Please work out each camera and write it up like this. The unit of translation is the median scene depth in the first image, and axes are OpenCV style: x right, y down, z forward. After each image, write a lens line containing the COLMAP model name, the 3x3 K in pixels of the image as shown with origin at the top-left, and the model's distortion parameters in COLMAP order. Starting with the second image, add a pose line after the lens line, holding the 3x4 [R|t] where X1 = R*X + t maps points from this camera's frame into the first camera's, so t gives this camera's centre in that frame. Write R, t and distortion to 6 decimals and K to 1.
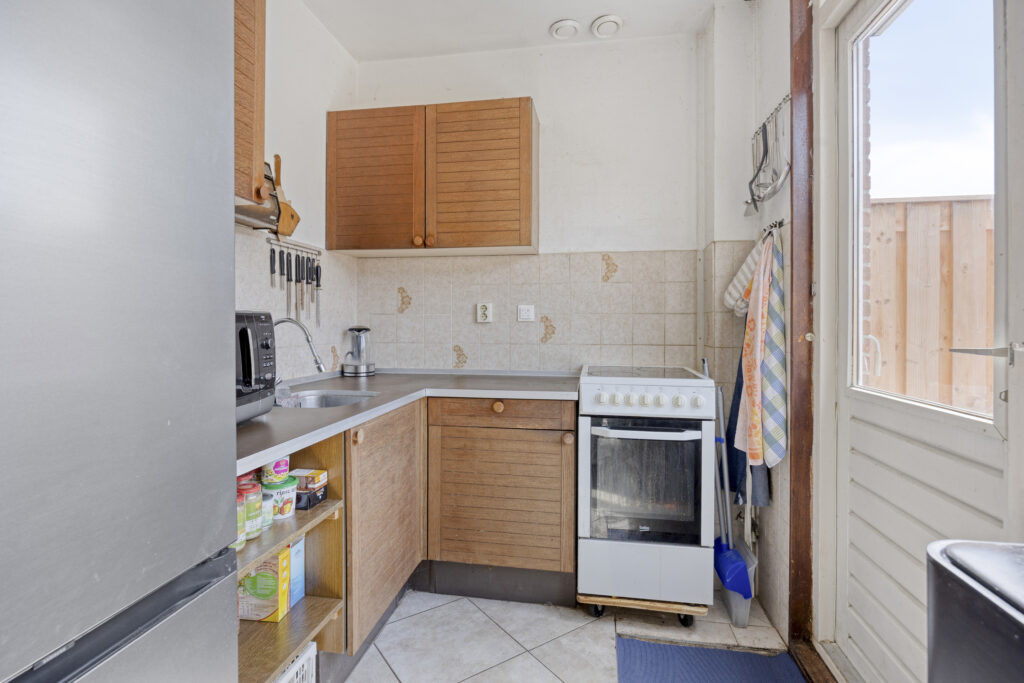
lens RADIAL K [[507.6, 0, 511.7], [0, 507.6, 315.1], [0, 0, 1]] dist [0.000406, 0.000053]
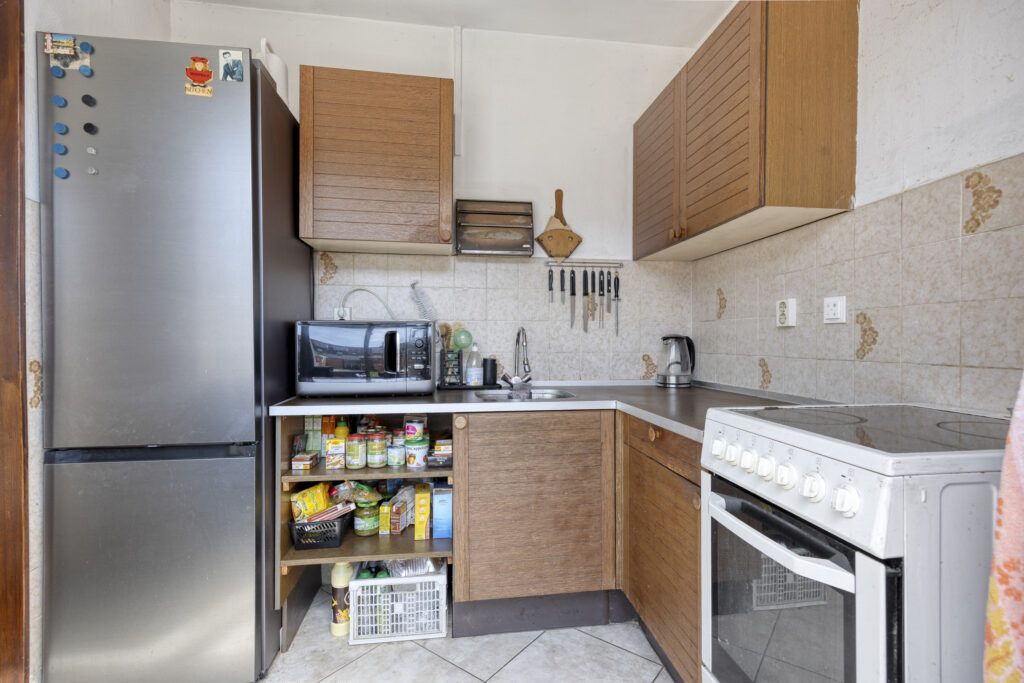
lens RADIAL K [[482.5, 0, 512.0], [0, 482.5, 341.5], [0, 0, 1]] dist [0.001372, 0.000222]
pose [[0.298818, 0.000667, -0.954310, 0.479435], [0.015874, 0.999858, 0.005669, 0.025303], [0.954178, -0.016843, 0.298765, 0.454732]]
